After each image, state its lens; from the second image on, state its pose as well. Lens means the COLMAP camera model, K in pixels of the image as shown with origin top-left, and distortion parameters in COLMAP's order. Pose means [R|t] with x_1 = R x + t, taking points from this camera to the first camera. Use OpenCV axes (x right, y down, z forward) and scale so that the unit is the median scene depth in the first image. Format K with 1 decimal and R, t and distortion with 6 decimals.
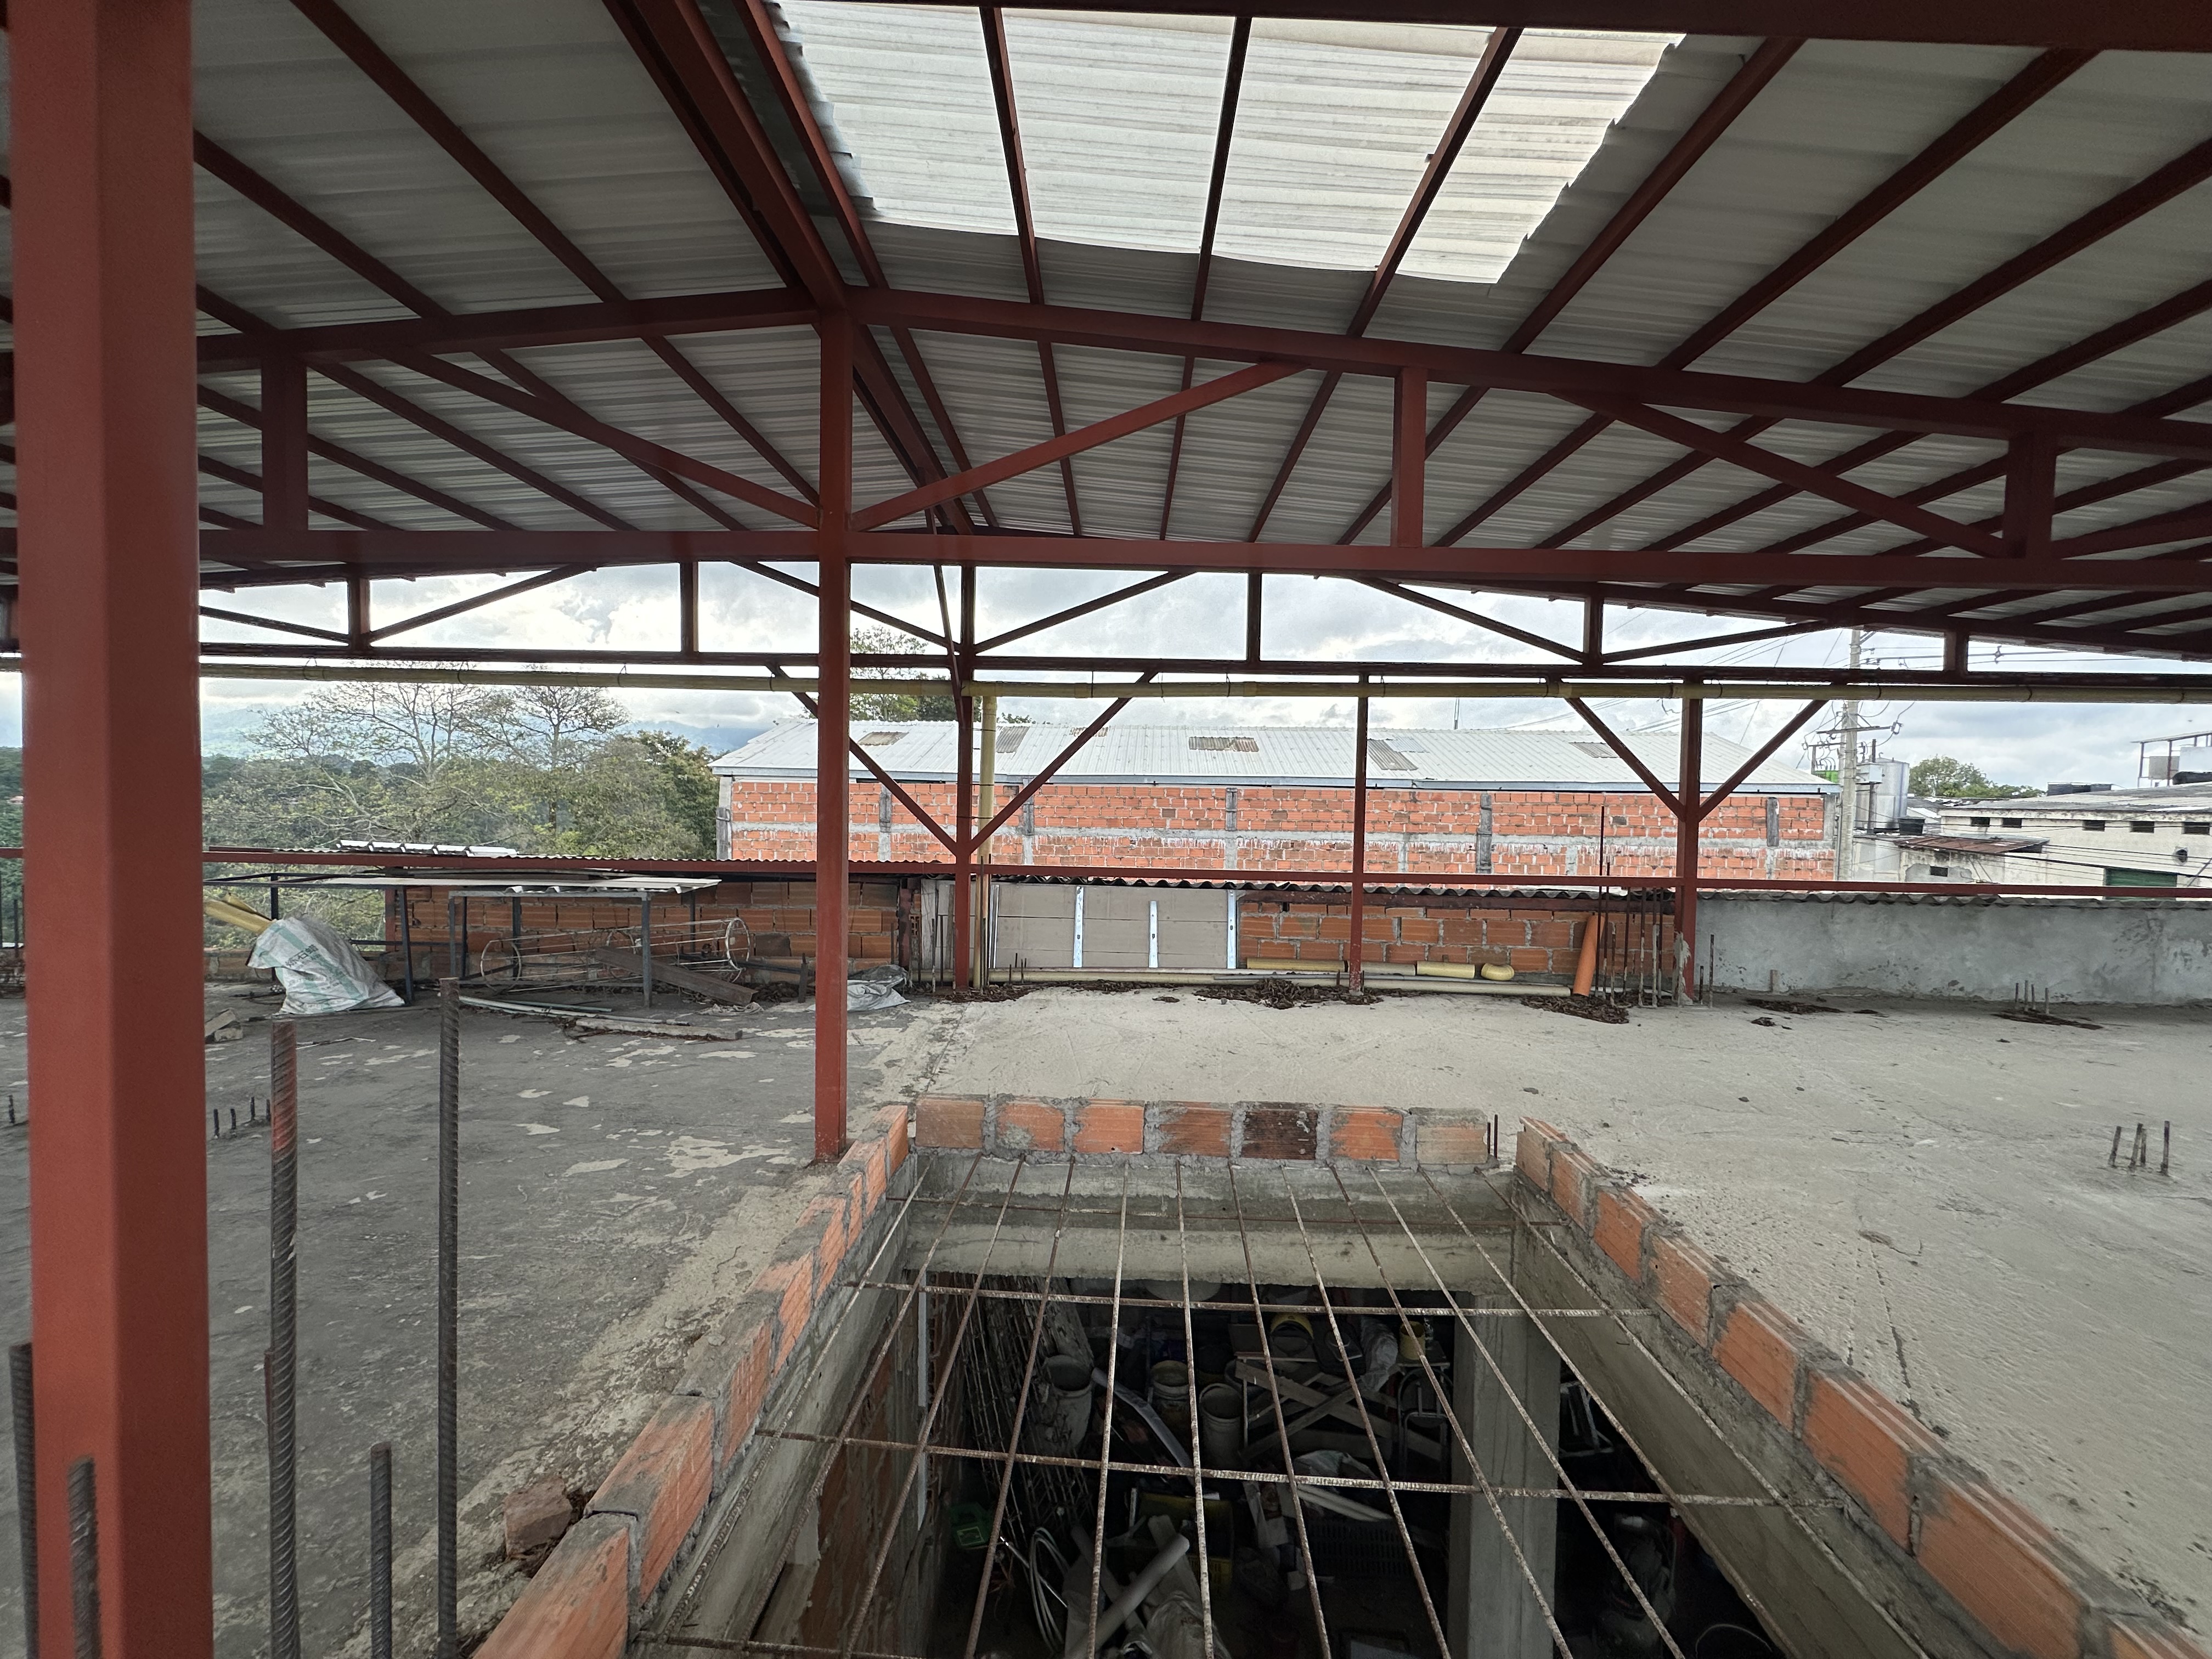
lens RADIAL K [[881.6, 0, 1106.6], [0, 881.6, 827.2], [0, 0, 1]] dist [-0.003731, 0.001025]
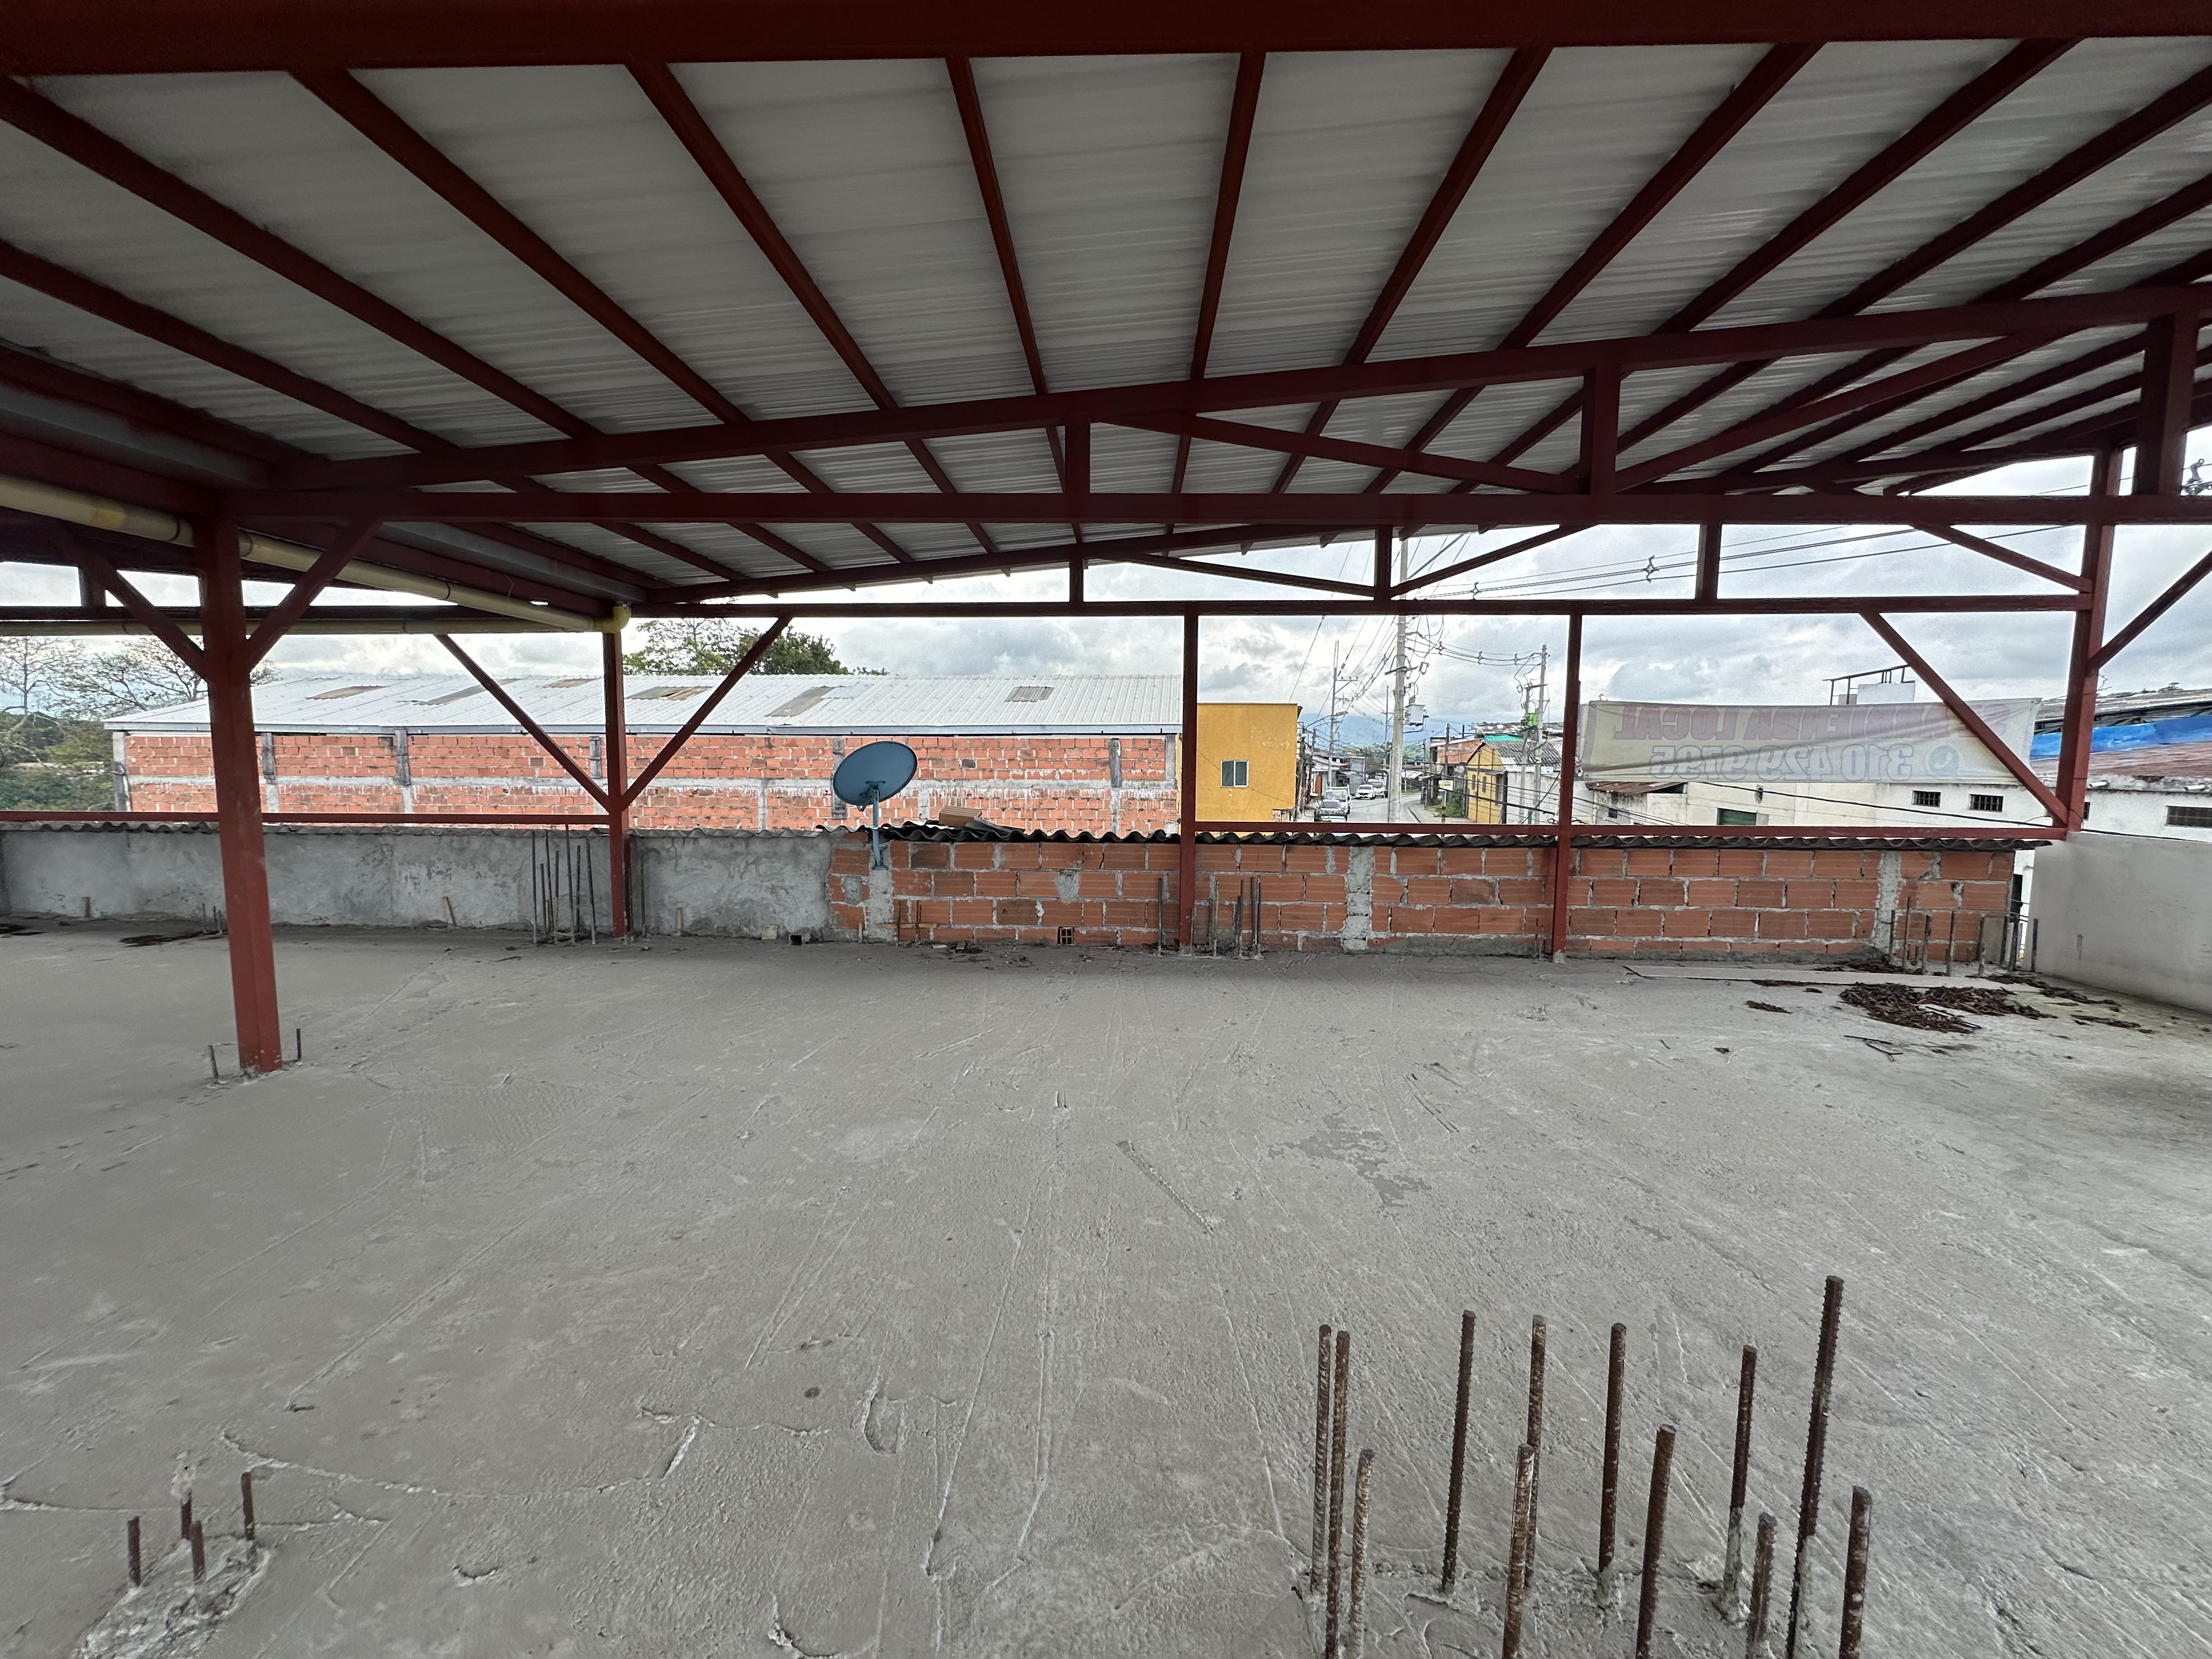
lens RADIAL K [[881.6, 0, 1106.6], [0, 881.6, 827.2], [0, 0, 1]] dist [-0.003731, 0.001025]
pose [[0.999810, -0.011248, -0.015948, 1.996151], [0.012062, 0.998580, 0.051899, 0.039075], [0.015341, -0.052081, 0.998525, -0.026406]]
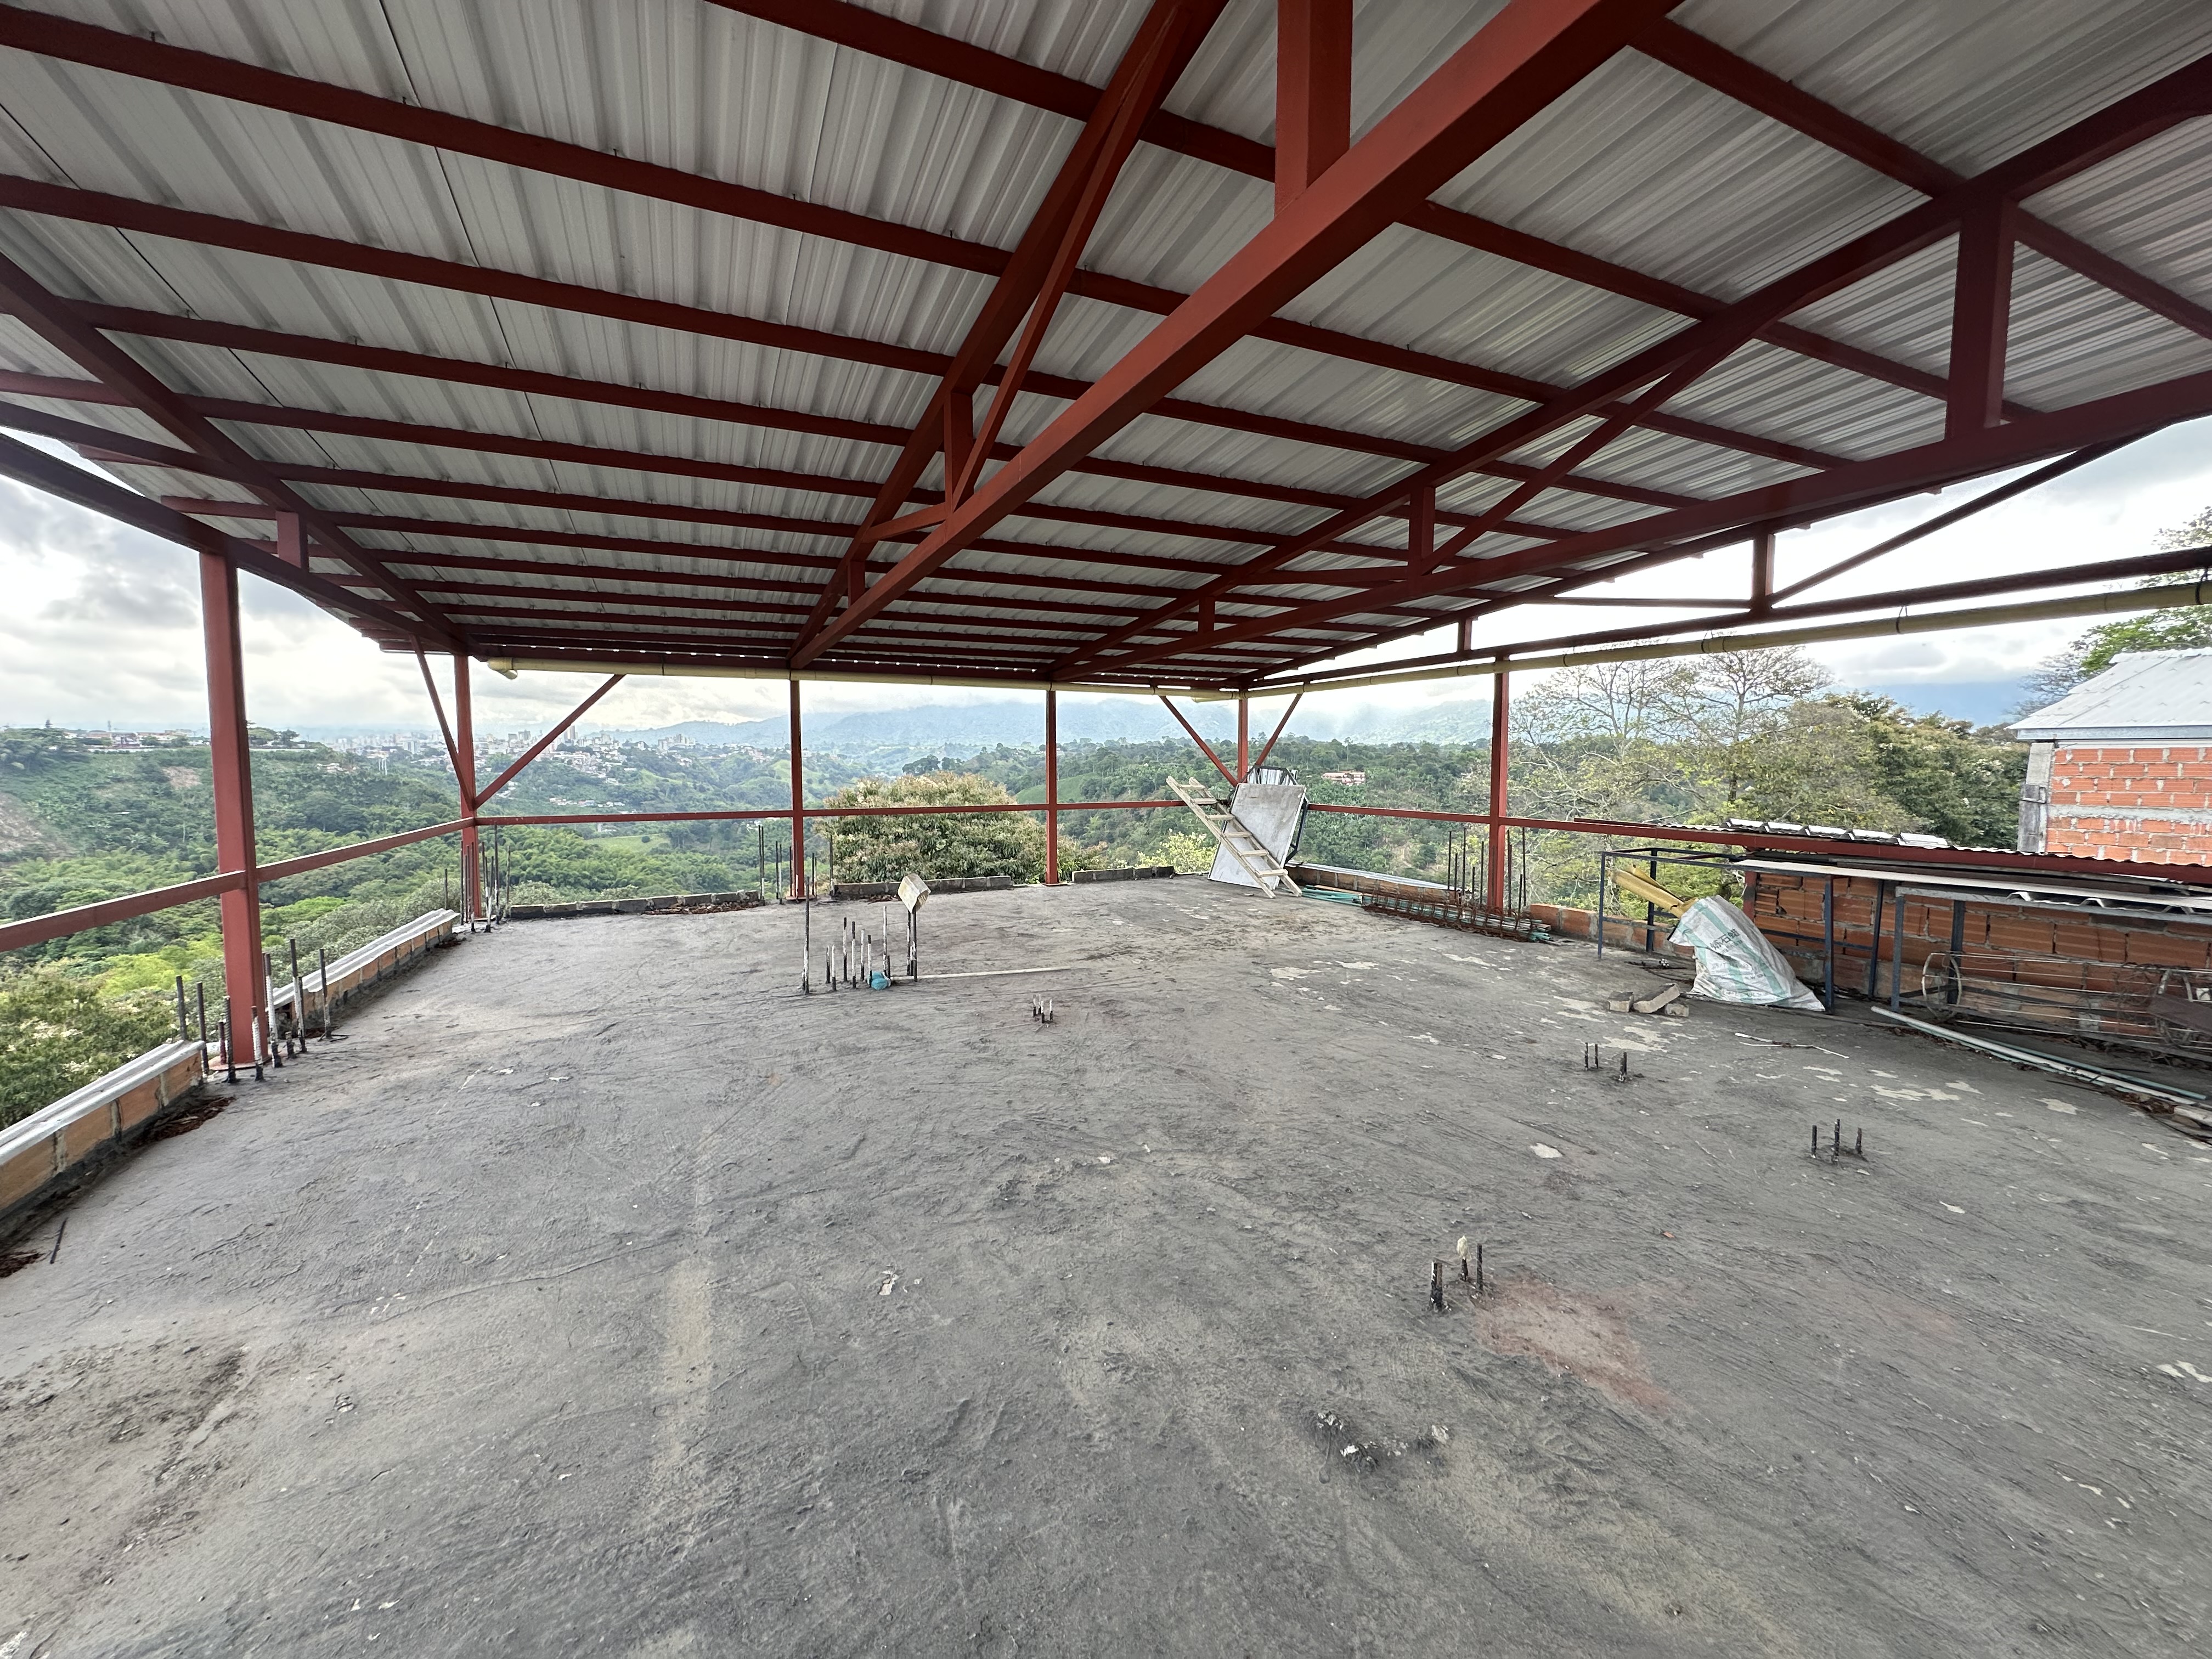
lens RADIAL K [[881.6, 0, 1106.6], [0, 881.6, 827.2], [0, 0, 1]] dist [-0.003731, 0.001025]
pose [[0.423755, 0.050694, -0.904357, -0.272377], [-0.024615, 0.998708, 0.044449, -0.001478], [0.905443, 0.003426, 0.424455, -0.013754]]
